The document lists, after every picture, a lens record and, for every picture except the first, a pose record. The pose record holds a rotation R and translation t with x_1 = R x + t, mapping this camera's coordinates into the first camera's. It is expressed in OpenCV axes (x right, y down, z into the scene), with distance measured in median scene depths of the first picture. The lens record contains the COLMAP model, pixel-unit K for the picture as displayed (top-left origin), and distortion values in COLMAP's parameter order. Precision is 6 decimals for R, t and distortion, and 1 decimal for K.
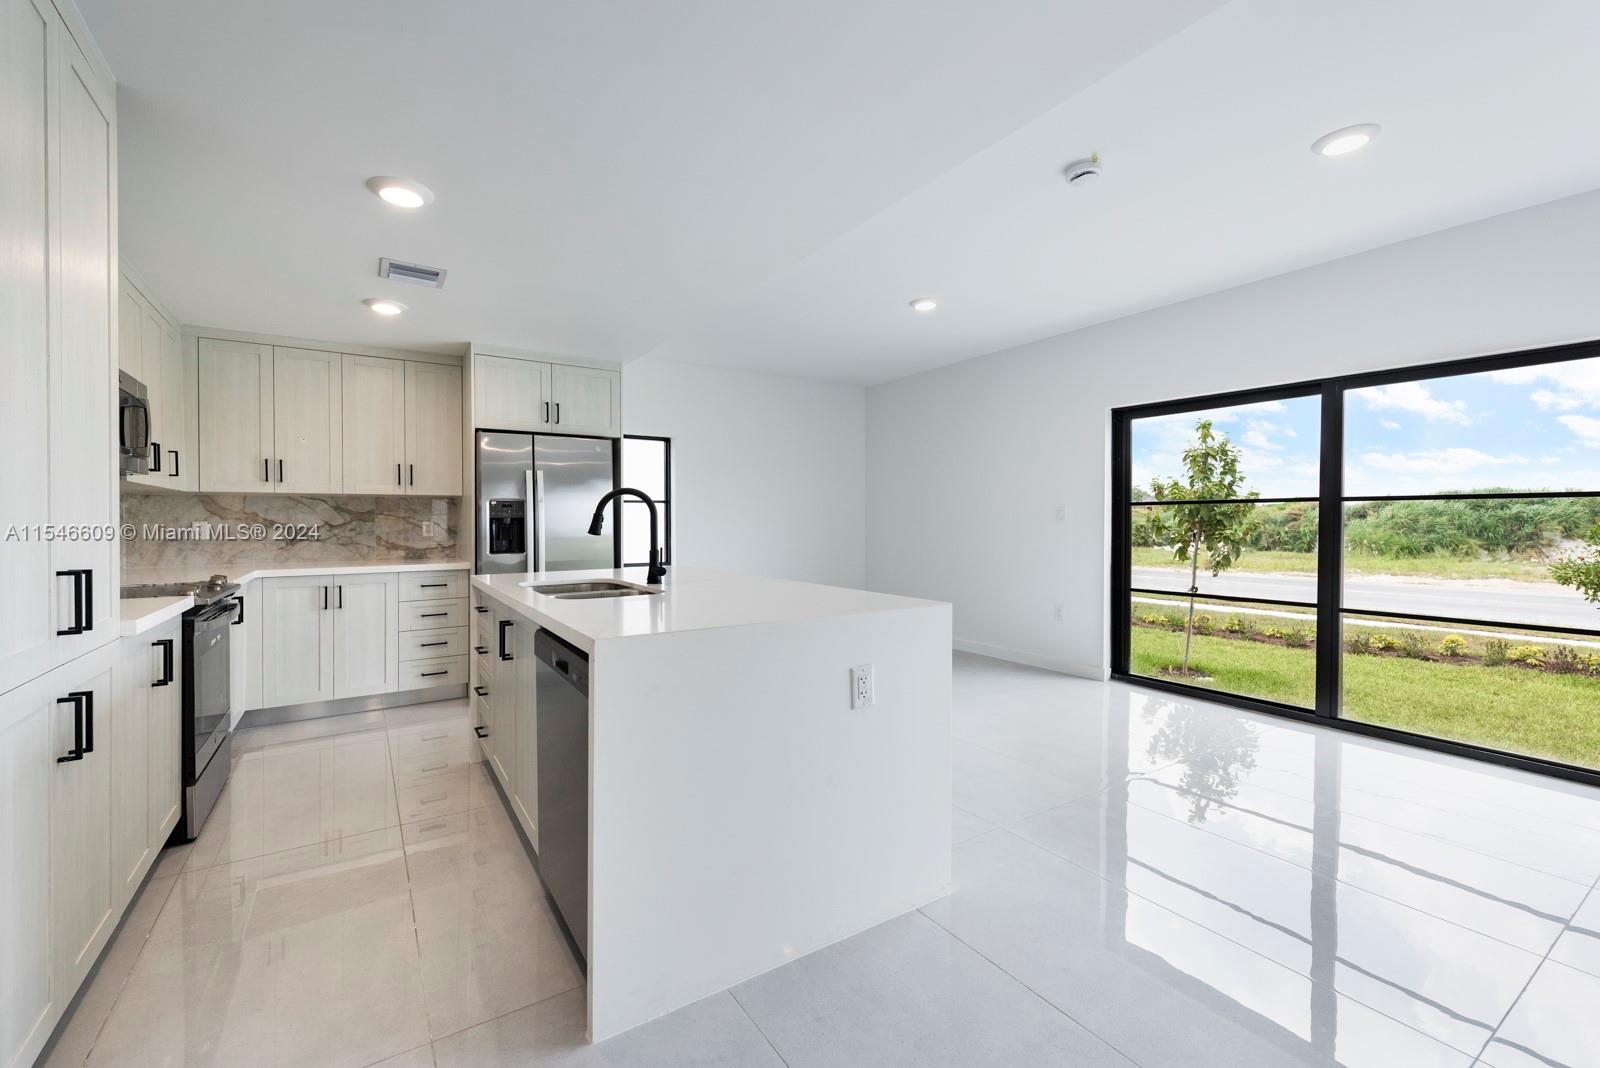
lens RADIAL K [[650.8, 0, 817.3], [0, 650.8, 521.9], [0, 0, 1]] dist [0.017276, -0.001466]
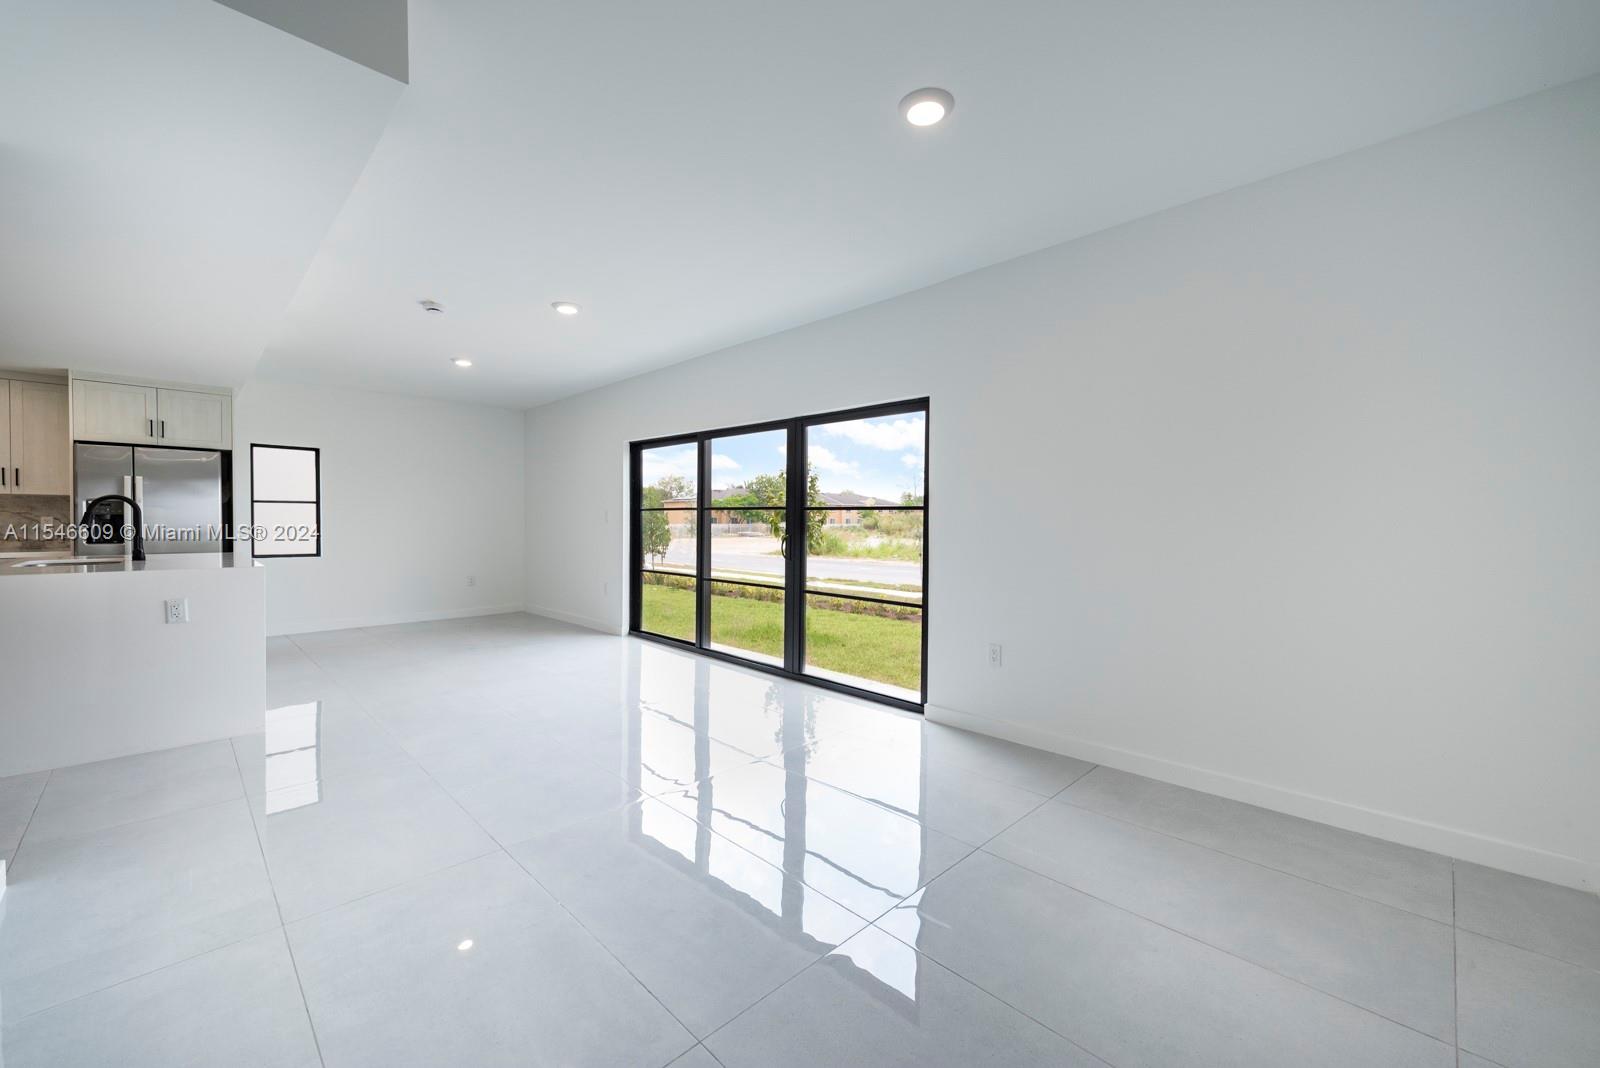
lens RADIAL K [[650.8, 0, 815.9], [0, 650.8, 521.9], [0, 0, 1]] dist [0.017276, -0.001466]
pose [[0.984348, 0.010488, 0.175924, 0.638513], [-0.009676, 0.999938, -0.005469, 0.002109], [-0.175970, 0.003681, 0.984389, -0.467232]]
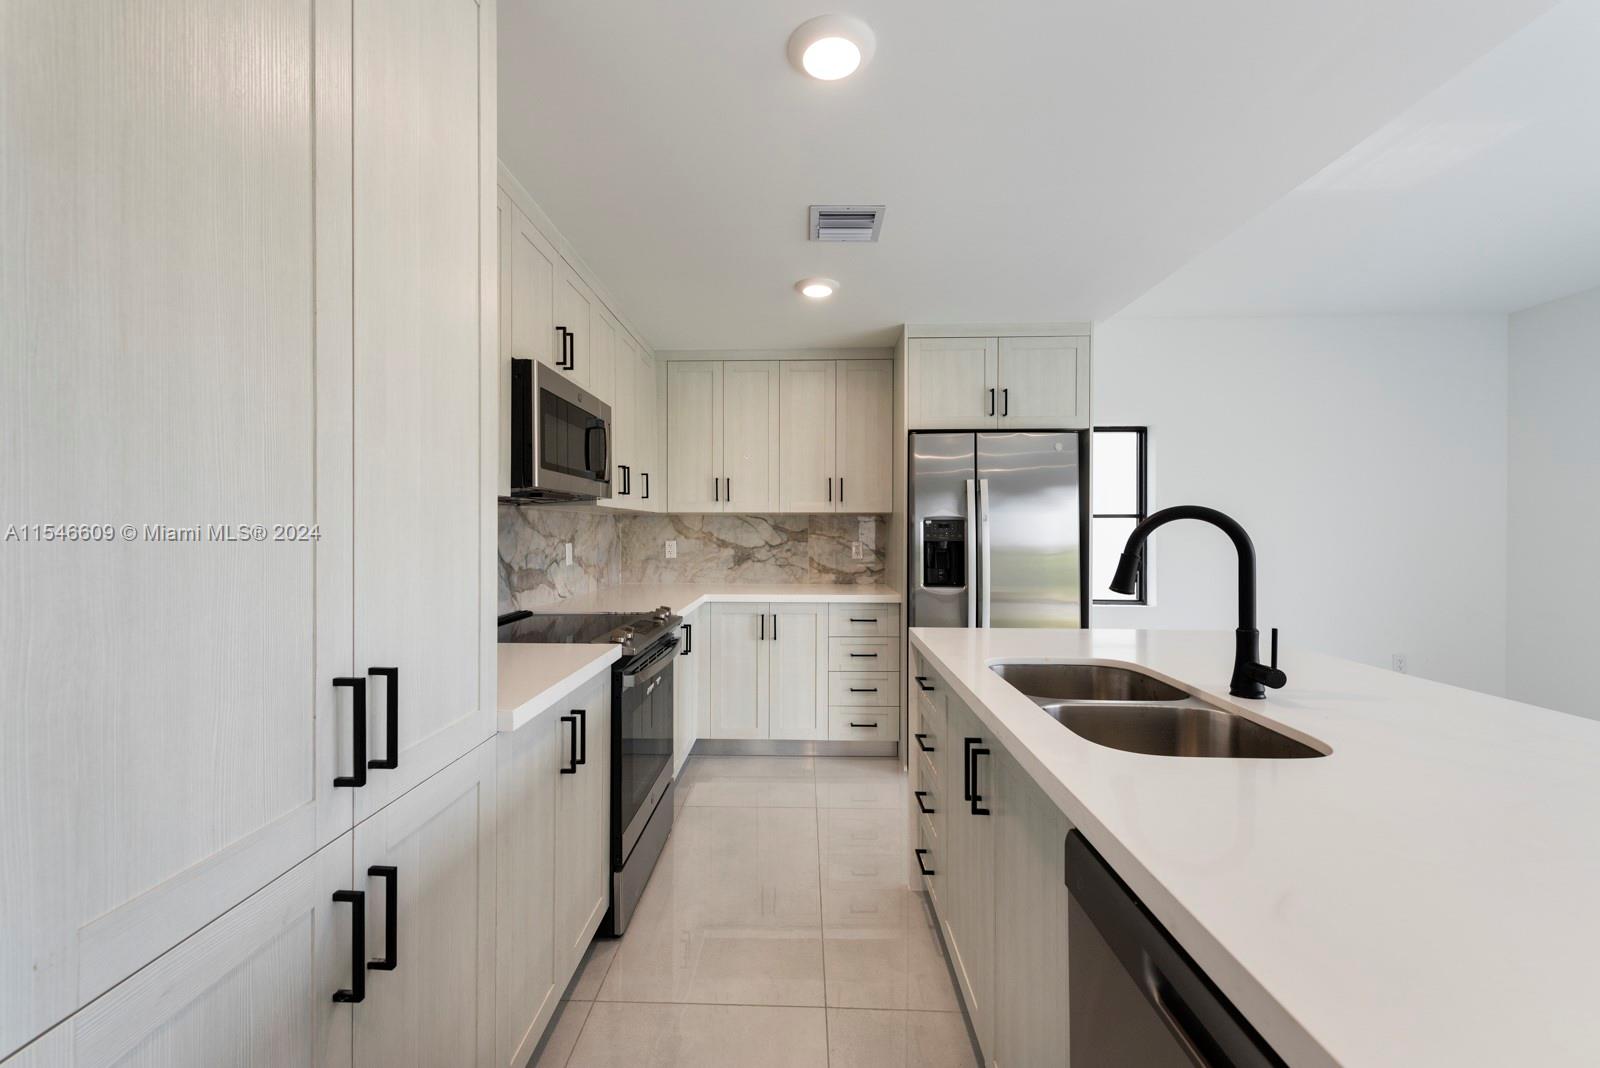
lens RADIAL K [[650.8, 0, 814.8], [0, 650.8, 527.3], [0, 0, 1]] dist [0.017276, -0.001466]
pose [[0.825993, 0.005071, -0.563657, -0.169898], [-0.005824, 0.999983, 0.000462, -0.023446], [0.563650, 0.002901, 0.826009, 0.279384]]
